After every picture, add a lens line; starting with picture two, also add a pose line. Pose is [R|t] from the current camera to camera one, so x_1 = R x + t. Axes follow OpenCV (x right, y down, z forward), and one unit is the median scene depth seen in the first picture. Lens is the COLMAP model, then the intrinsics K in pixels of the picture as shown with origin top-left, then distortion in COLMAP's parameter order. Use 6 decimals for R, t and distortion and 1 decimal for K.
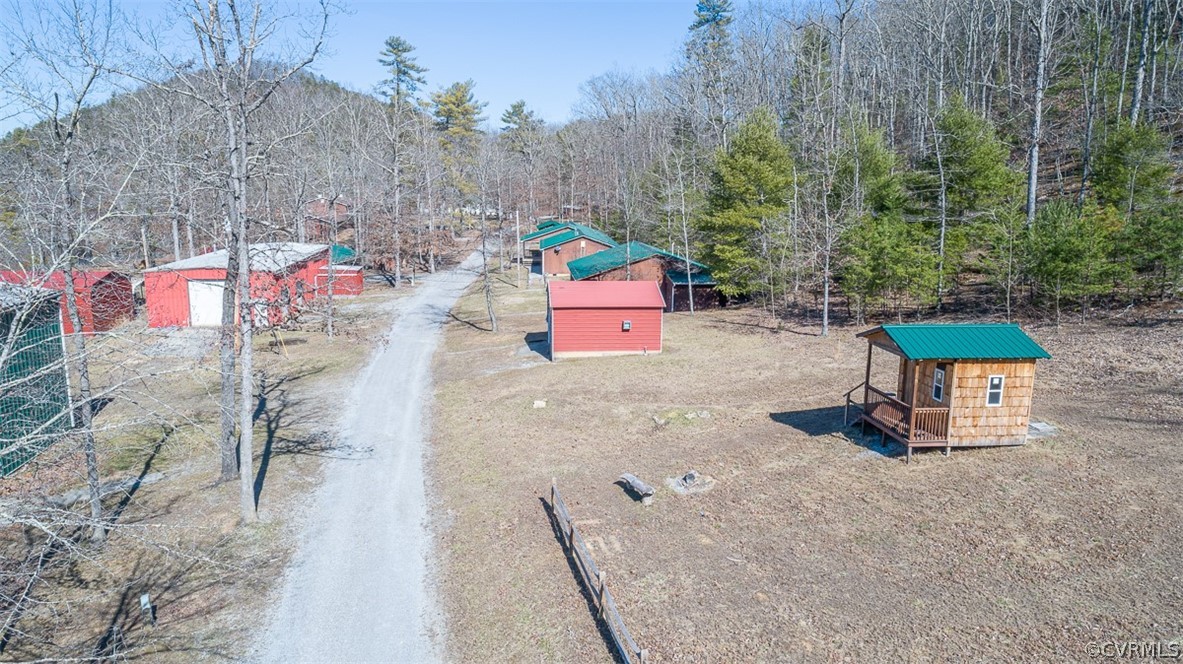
lens RADIAL K [[795.8, 0, 591.5], [0, 795.8, 332.0], [0, 0, 1]] dist [0.001594, 0.001939]
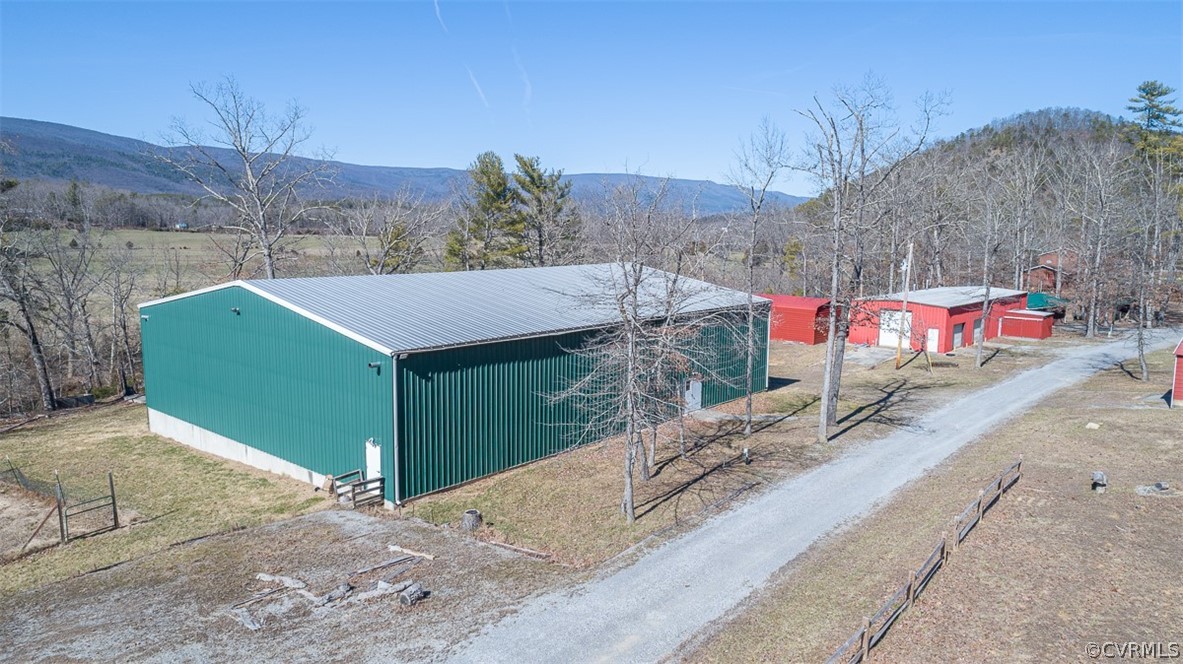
lens RADIAL K [[969.6, 0, 586.9], [0, 969.6, 353.2], [0, 0, 1]] dist [-0.000809, 0.002336]
pose [[0.619093, 0.094678, -0.779589, 0.349316], [-0.144339, 0.989513, 0.005549, 0.053233], [0.771939, 0.109090, 0.626266, -0.270463]]
